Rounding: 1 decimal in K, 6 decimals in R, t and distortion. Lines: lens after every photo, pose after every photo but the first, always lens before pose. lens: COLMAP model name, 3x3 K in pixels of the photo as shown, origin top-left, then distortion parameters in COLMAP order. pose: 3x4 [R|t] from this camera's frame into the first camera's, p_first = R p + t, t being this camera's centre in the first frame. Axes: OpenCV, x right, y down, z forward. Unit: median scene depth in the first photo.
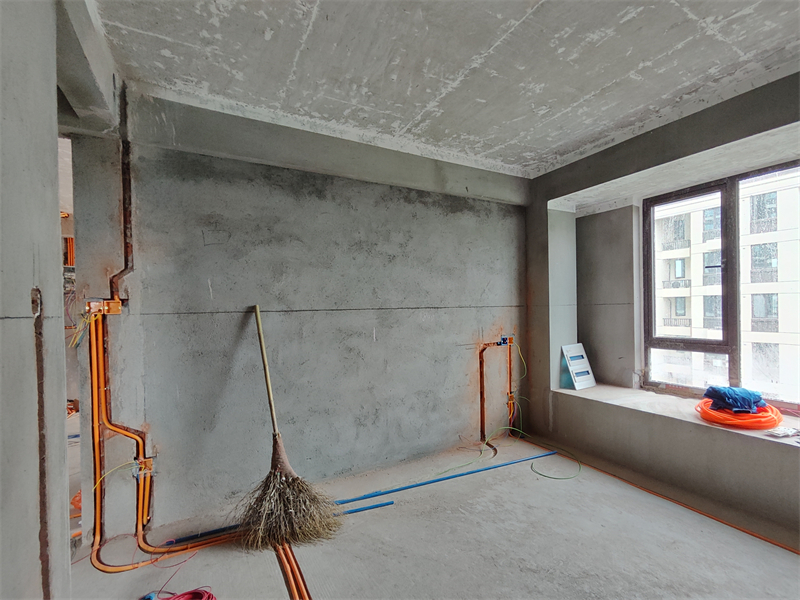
lens RADIAL K [[362.8, 0, 403.0], [0, 362.8, 304.8], [0, 0, 1]] dist [-0.011557, 0.001185]
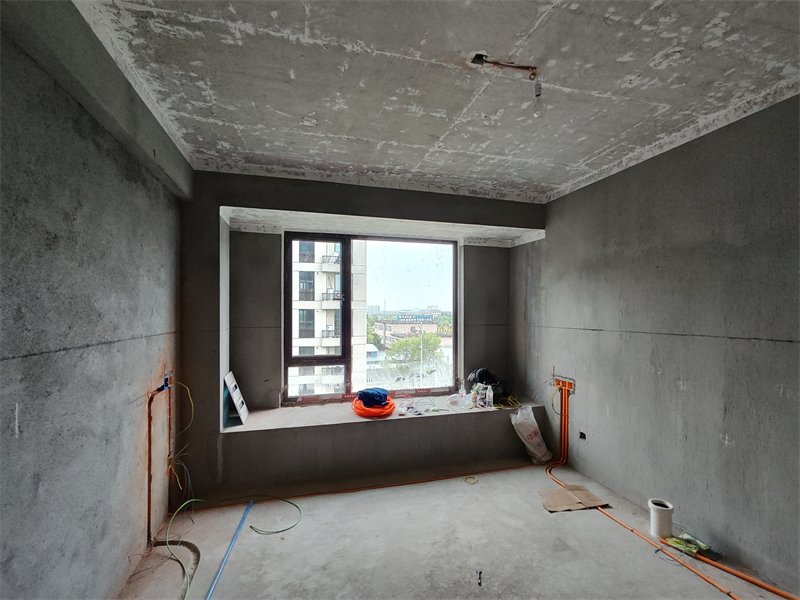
lens RADIAL K [[362.8, 0, 403.0], [0, 362.8, 304.8], [0, 0, 1]] dist [-0.011557, 0.001185]
pose [[0.213897, 0.040057, 0.976034, -0.365378], [-0.010800, 0.999195, -0.038641, -0.034726], [-0.976796, -0.002276, 0.214158, 0.470411]]
